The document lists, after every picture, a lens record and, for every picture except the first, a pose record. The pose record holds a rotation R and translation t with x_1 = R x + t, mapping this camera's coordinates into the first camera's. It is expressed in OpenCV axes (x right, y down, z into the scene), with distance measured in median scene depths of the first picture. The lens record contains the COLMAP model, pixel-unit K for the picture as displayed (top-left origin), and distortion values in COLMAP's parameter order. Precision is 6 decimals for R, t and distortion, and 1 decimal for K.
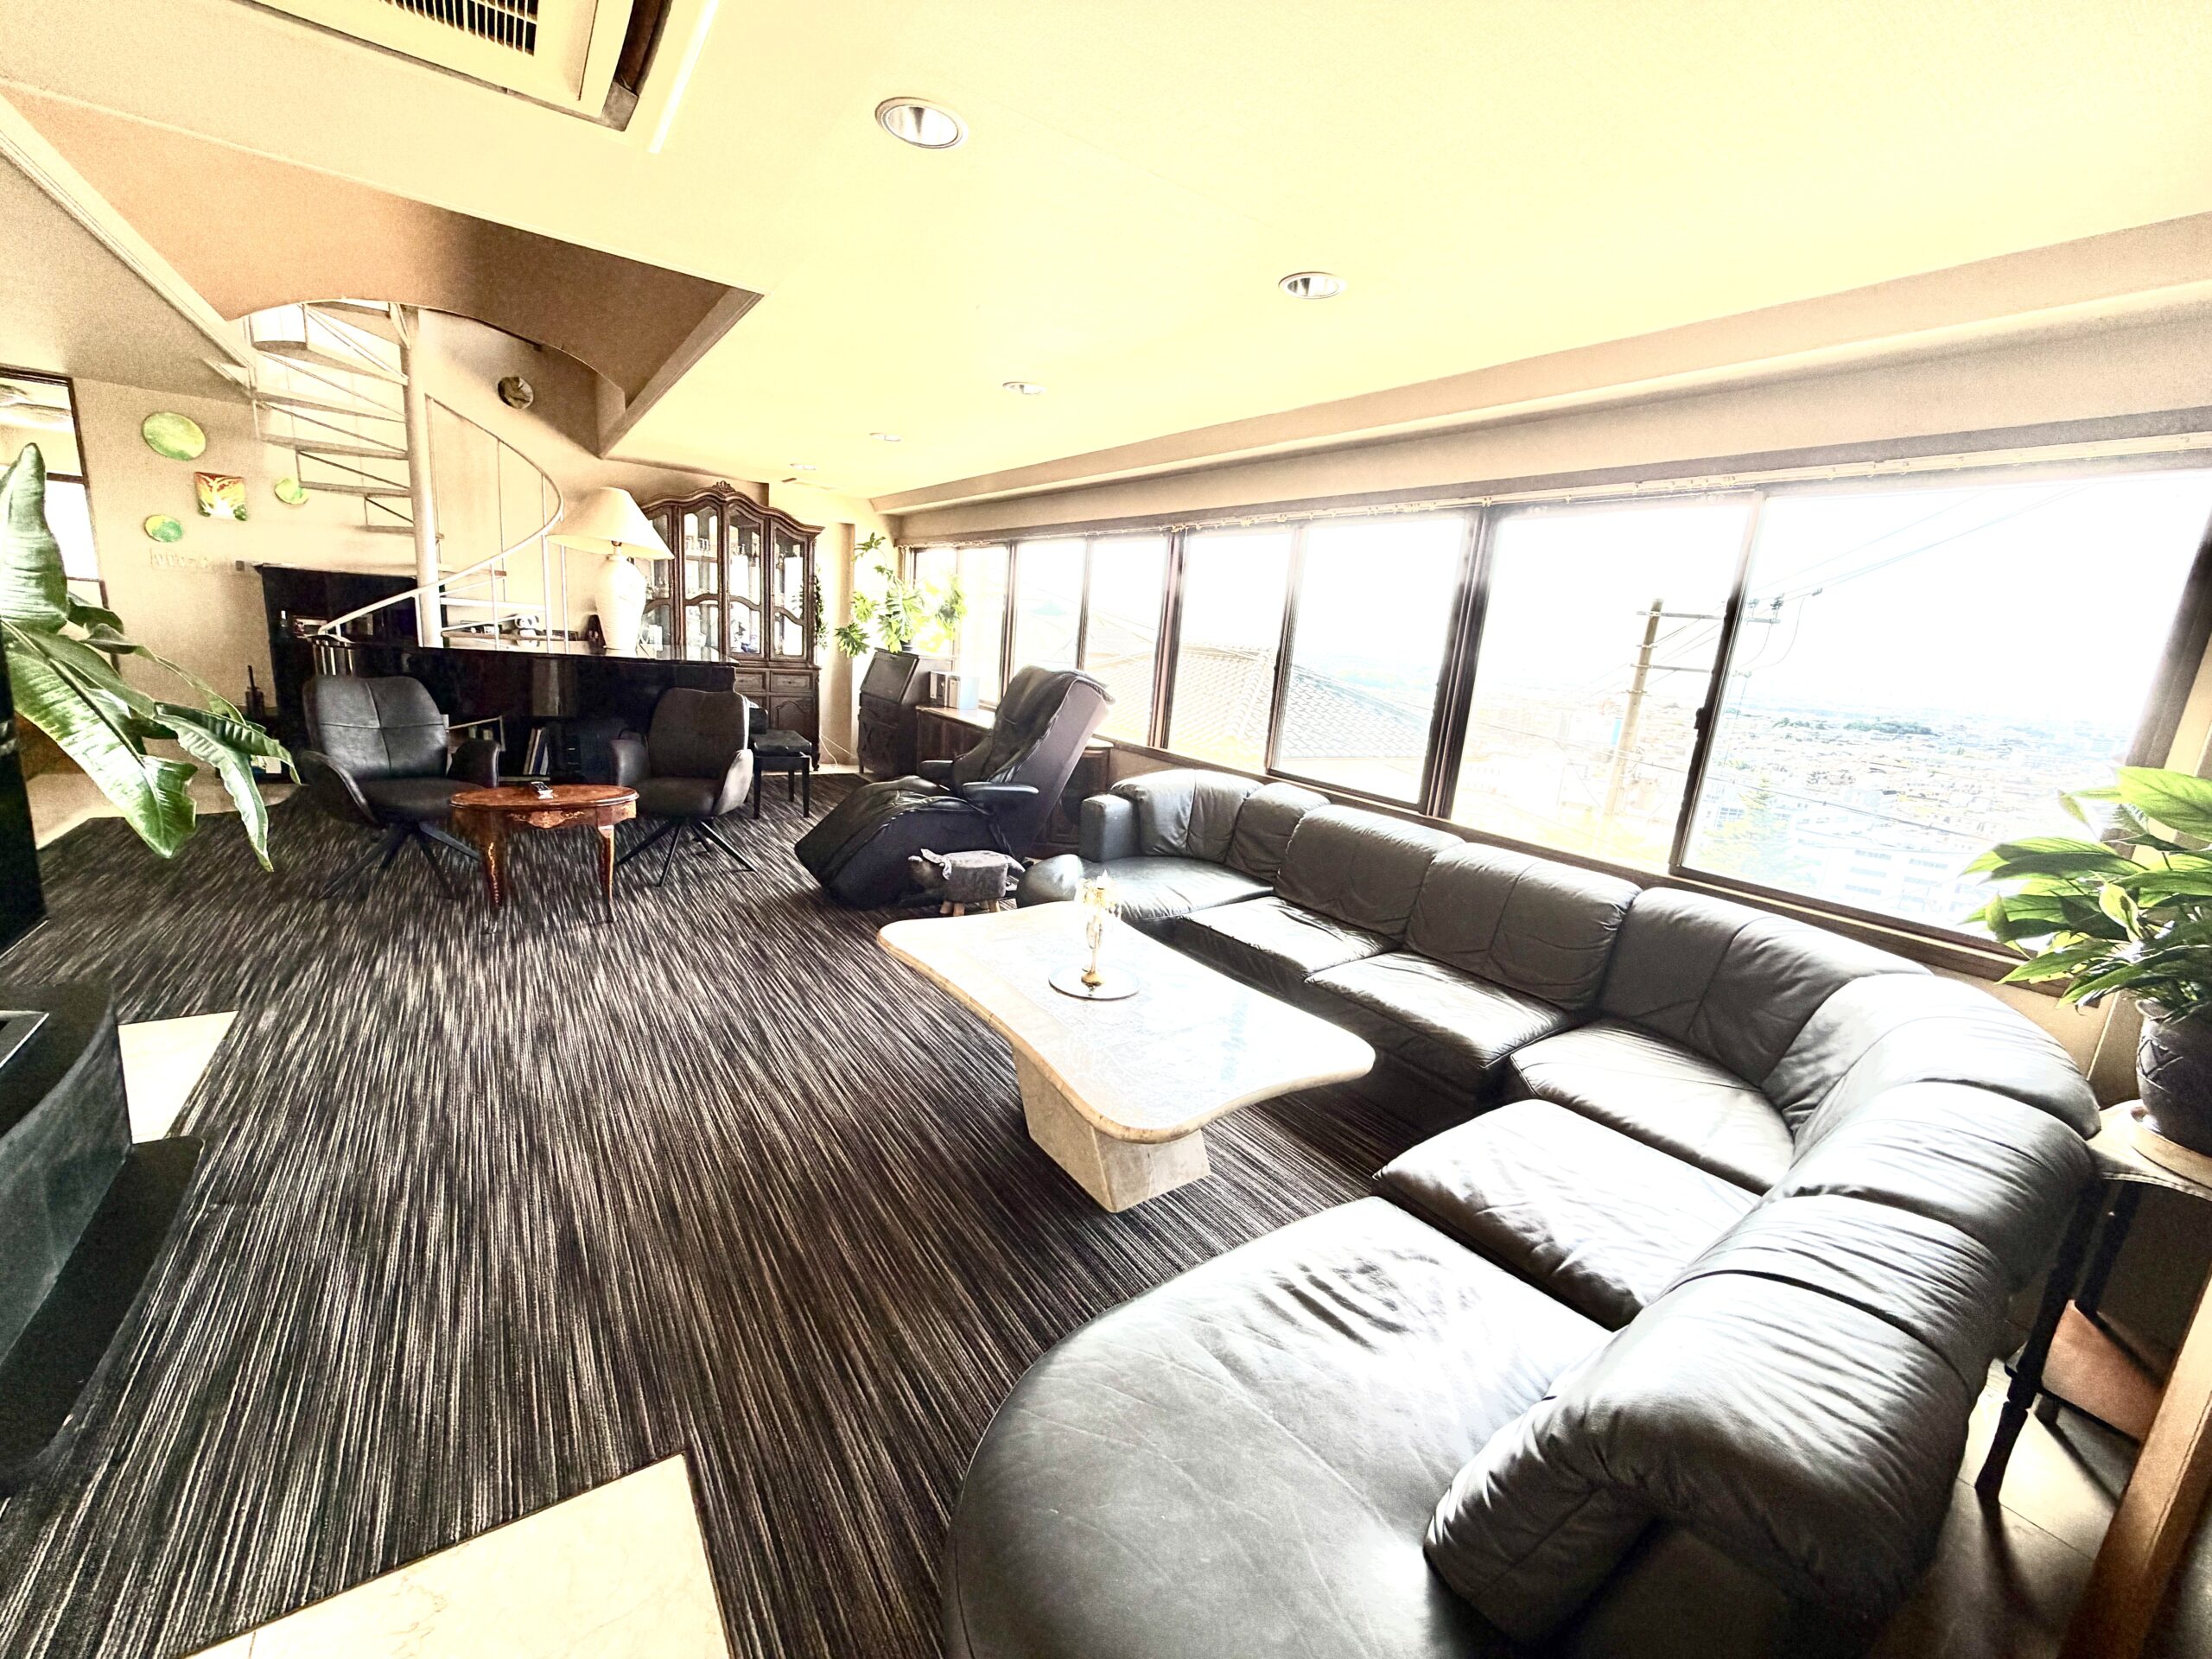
lens RADIAL K [[889.2, 0, 1100.0], [0, 889.2, 829.3], [0, 0, 1]] dist [0.004884, -0.000797]
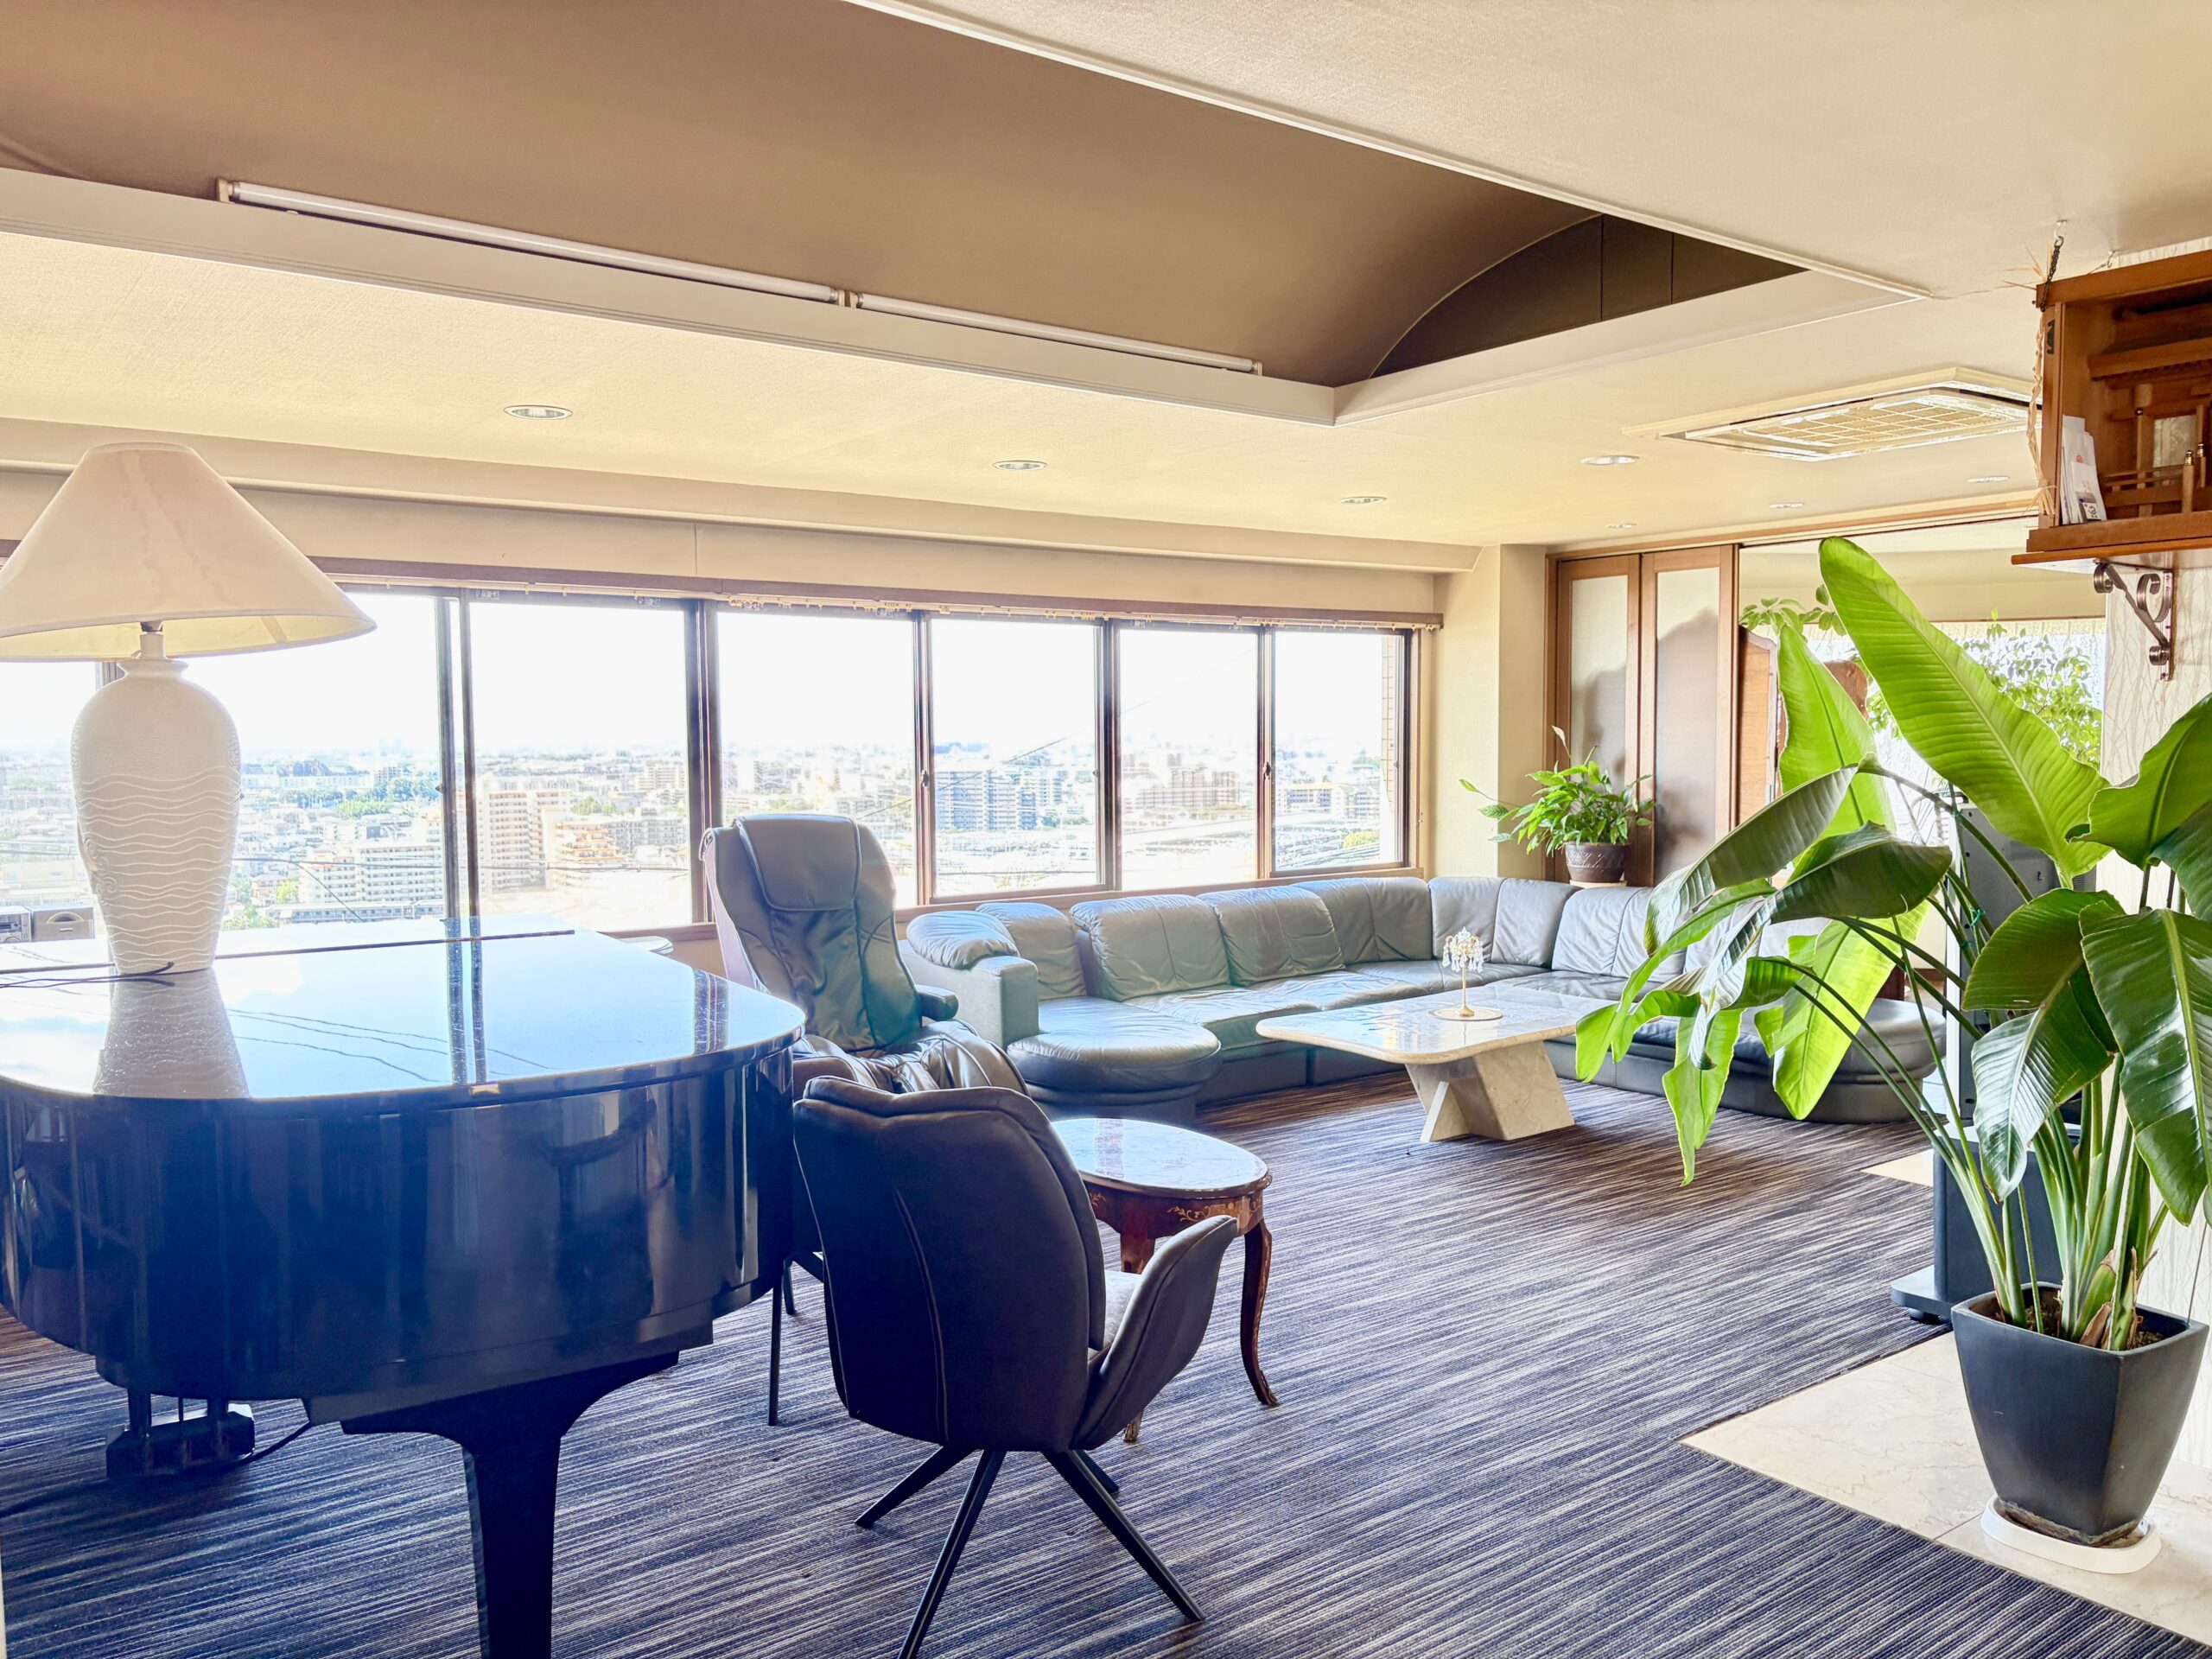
lens RADIAL K [[1665.0, 0, 1099.2], [0, 1665.0, 833.7], [0, 0, 1]] dist [0.058095, -0.083940]
pose [[-0.042958, -0.141931, 0.988944, -1.221621], [0.217036, 0.964893, 0.147907, -0.291101], [-0.975218, 0.220990, -0.010646, 0.772015]]
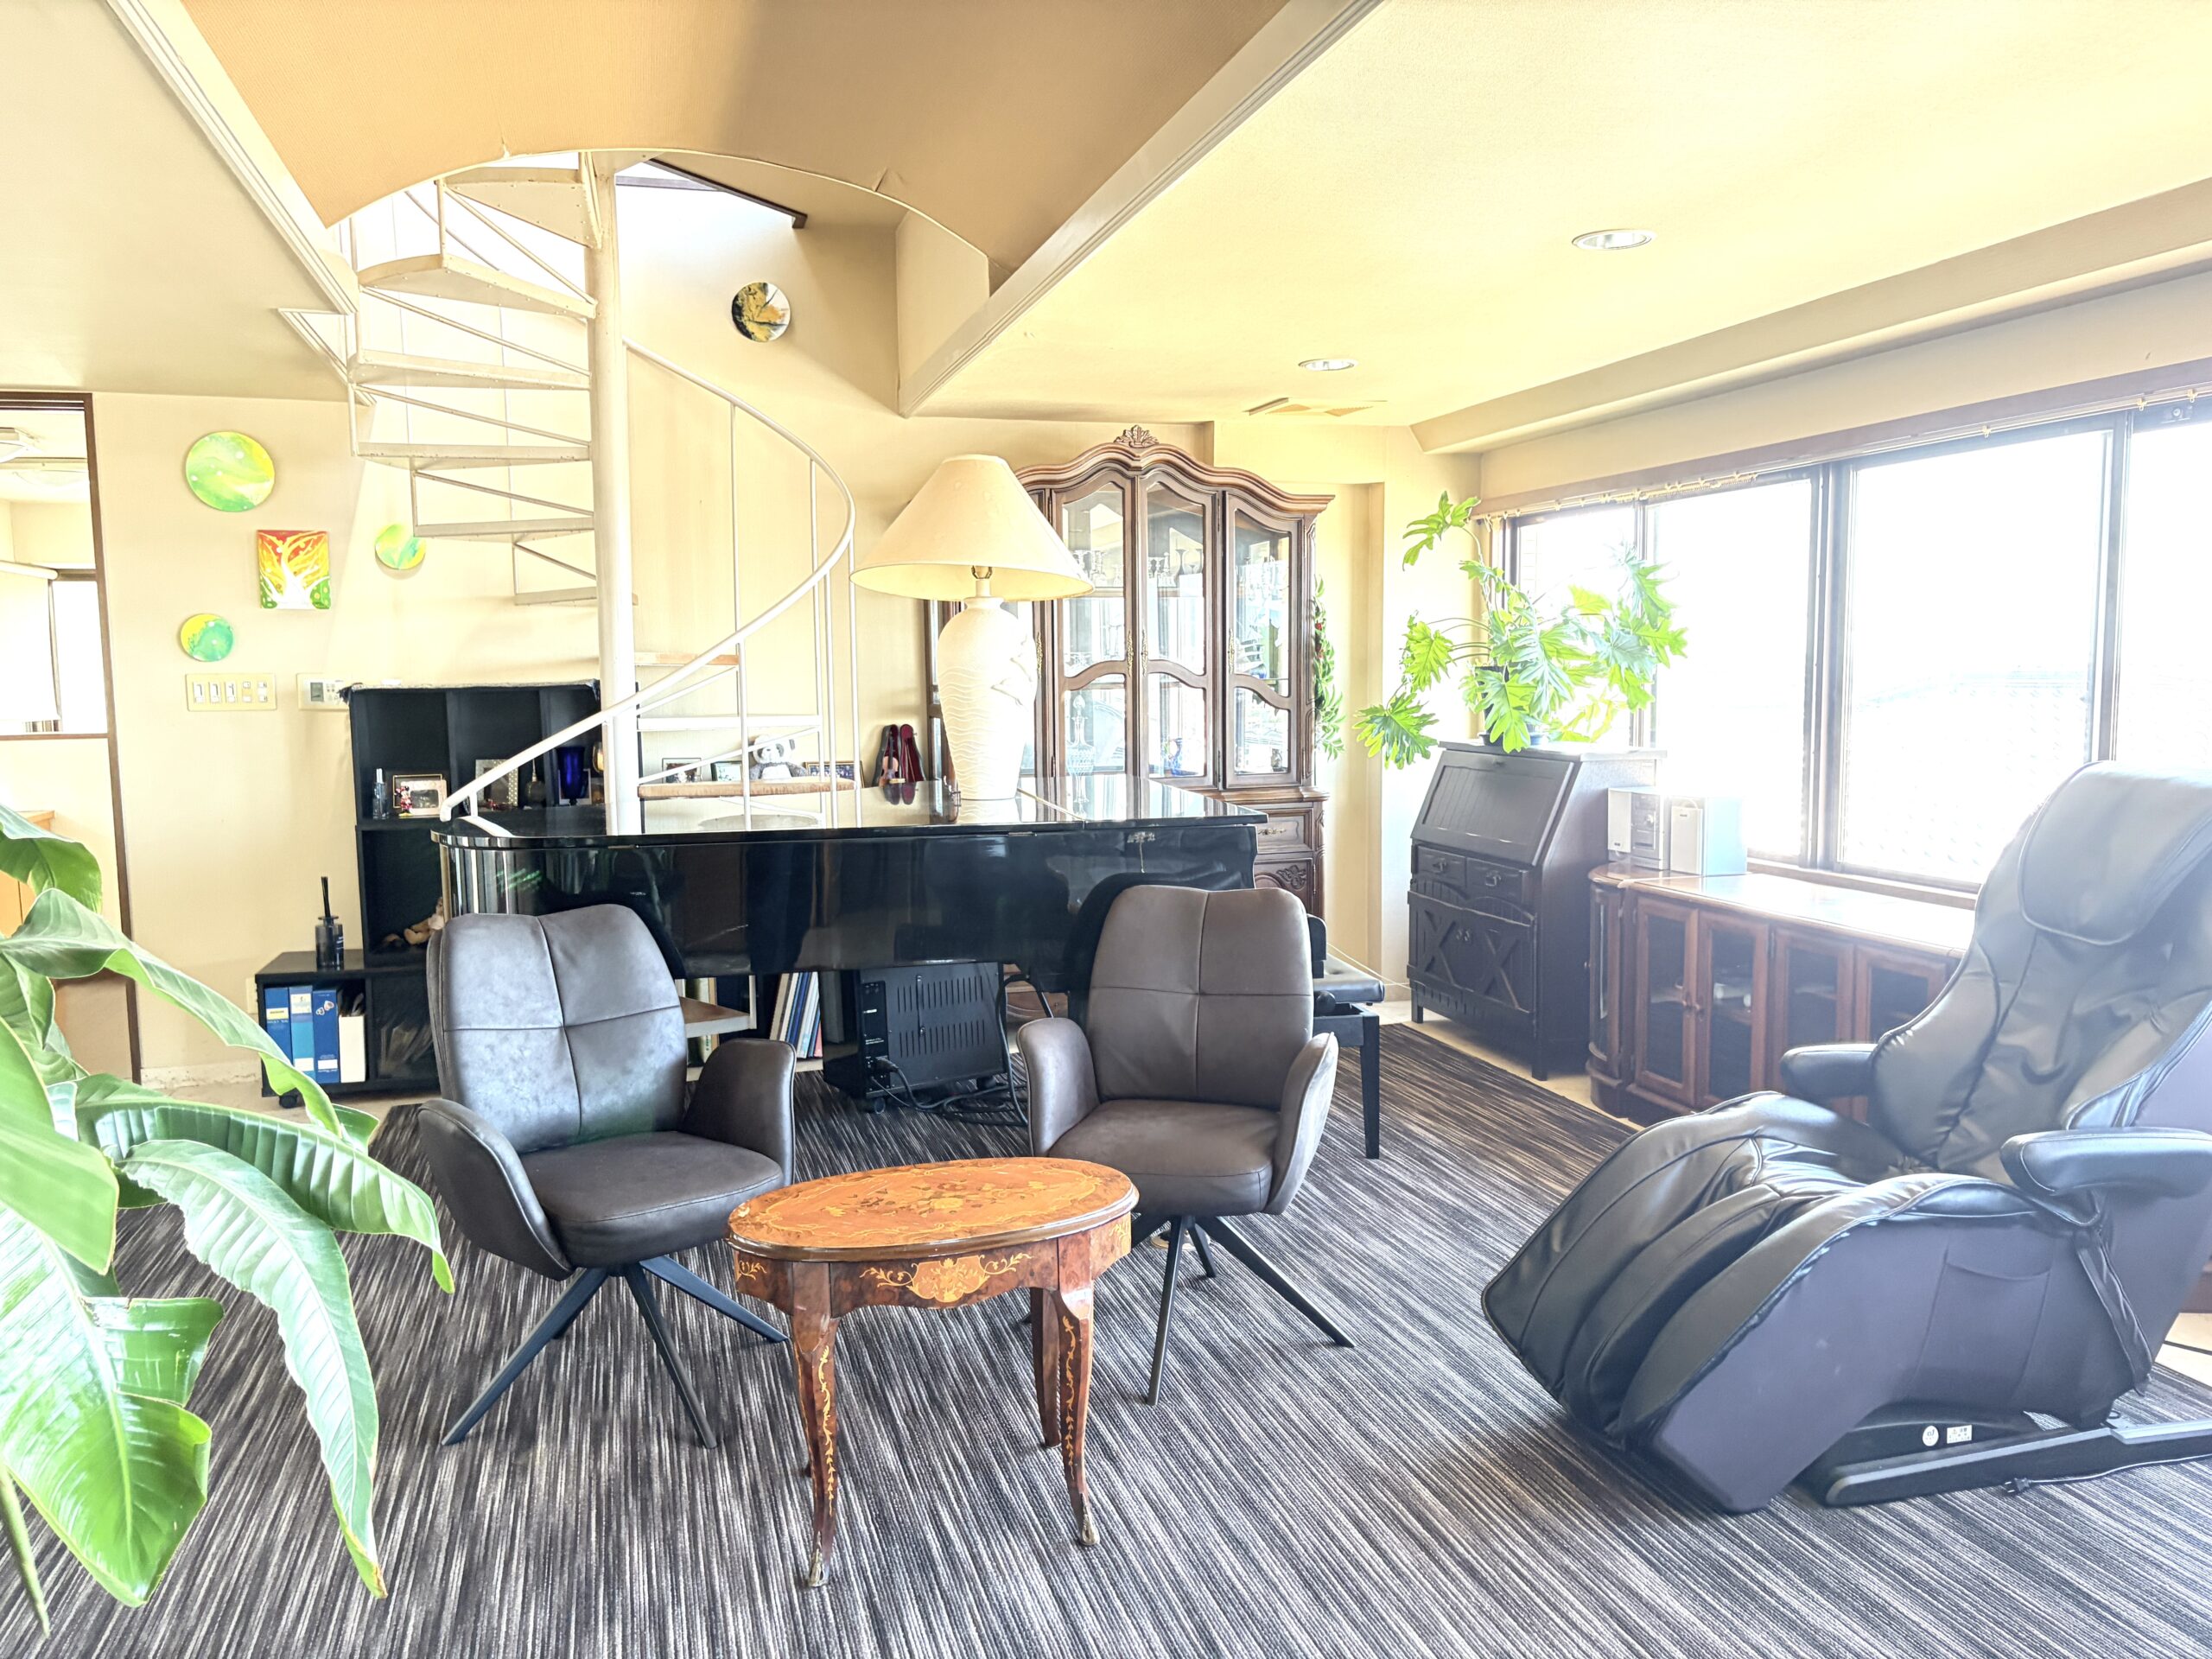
lens RADIAL K [[1665.0, 0, 1099.2], [0, 1665.0, 833.7], [0, 0, 1]] dist [0.058095, -0.083940]
pose [[0.948973, -0.062025, -0.309198, -0.244404], [0.021500, 0.990911, -0.132790, -0.077278], [0.314624, 0.119366, 0.941681, 0.241731]]
